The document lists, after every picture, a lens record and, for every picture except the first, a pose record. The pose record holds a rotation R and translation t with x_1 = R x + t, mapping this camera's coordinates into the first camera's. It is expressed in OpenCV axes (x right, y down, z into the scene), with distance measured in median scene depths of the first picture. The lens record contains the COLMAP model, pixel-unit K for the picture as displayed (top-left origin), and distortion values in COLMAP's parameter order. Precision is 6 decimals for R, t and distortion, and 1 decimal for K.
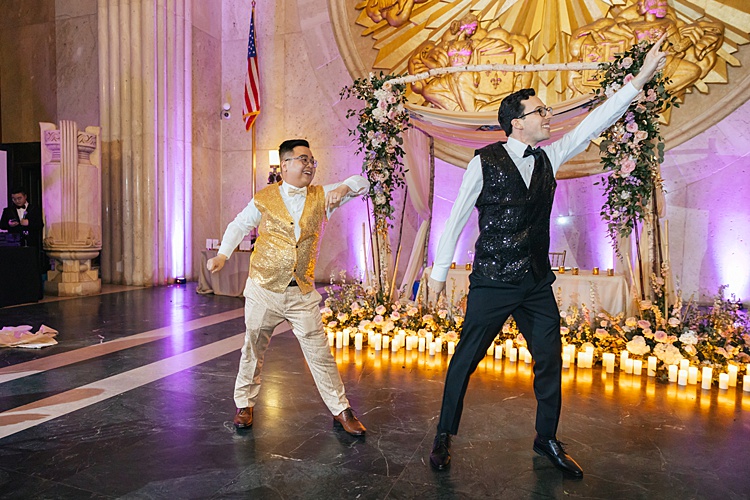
lens RADIAL K [[538.0, 0, 347.7], [0, 538.0, 258.2], [0, 0, 1]] dist [-0.000644, 0.003155]
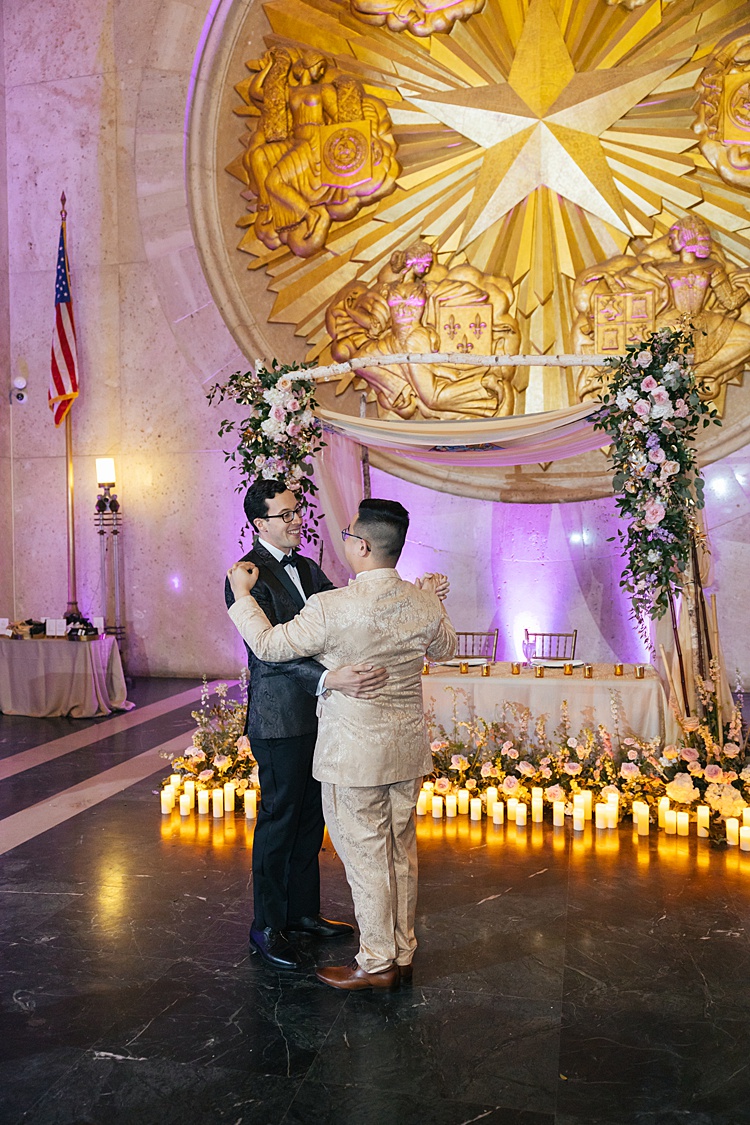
lens RADIAL K [[904.7, 0, 371.0], [0, 904.7, 561.7], [0, 0, 1]] dist [-0.015400, 0.018910]
pose [[0.989654, -0.029745, 0.140359, 0.012565], [0.036139, 0.998411, -0.043228, -0.042047], [-0.138850, 0.047853, 0.989157, -0.020599]]
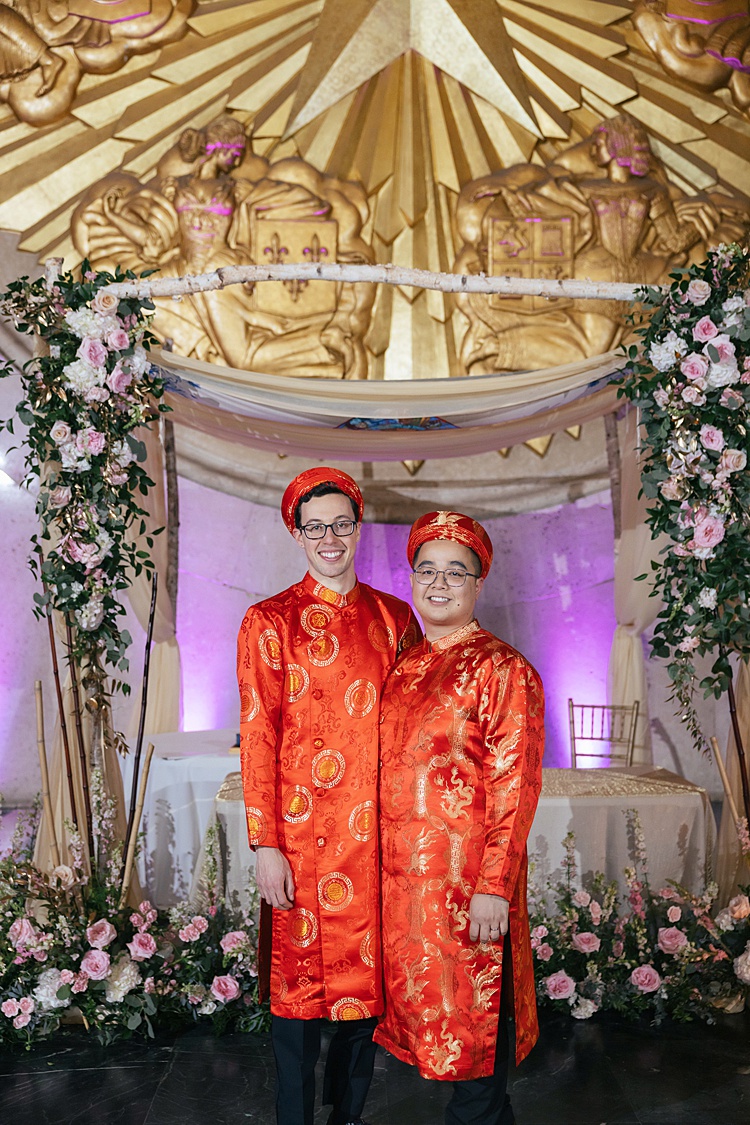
lens RADIAL K [[1301.4, 0, 379.7], [0, 1301.4, 559.1], [0, 0, 1]] dist [0.010939, 0.000000]
pose [[0.921172, -0.014596, 0.388883, -0.061733], [0.048091, 0.995906, -0.076538, -0.045877], [-0.386174, 0.089206, 0.918102, 0.091099]]
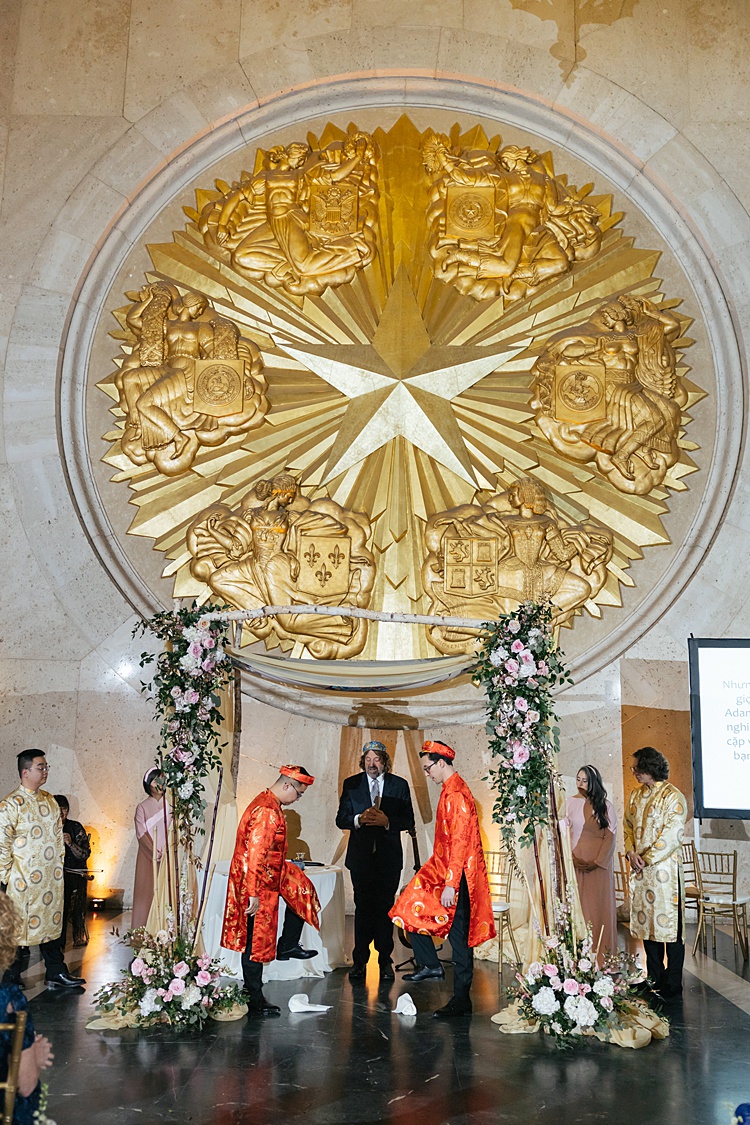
lens RADIAL K [[1022.3, 0, 376.4], [0, 1022.3, 547.9], [0, 0, 1]] dist [-0.024914, 0.010826]
pose [[0.934048, 0.076007, 0.348966, -0.115136], [0.016263, 0.967027, -0.254155, -0.048414], [-0.356777, 0.243068, 0.902013, -0.178445]]
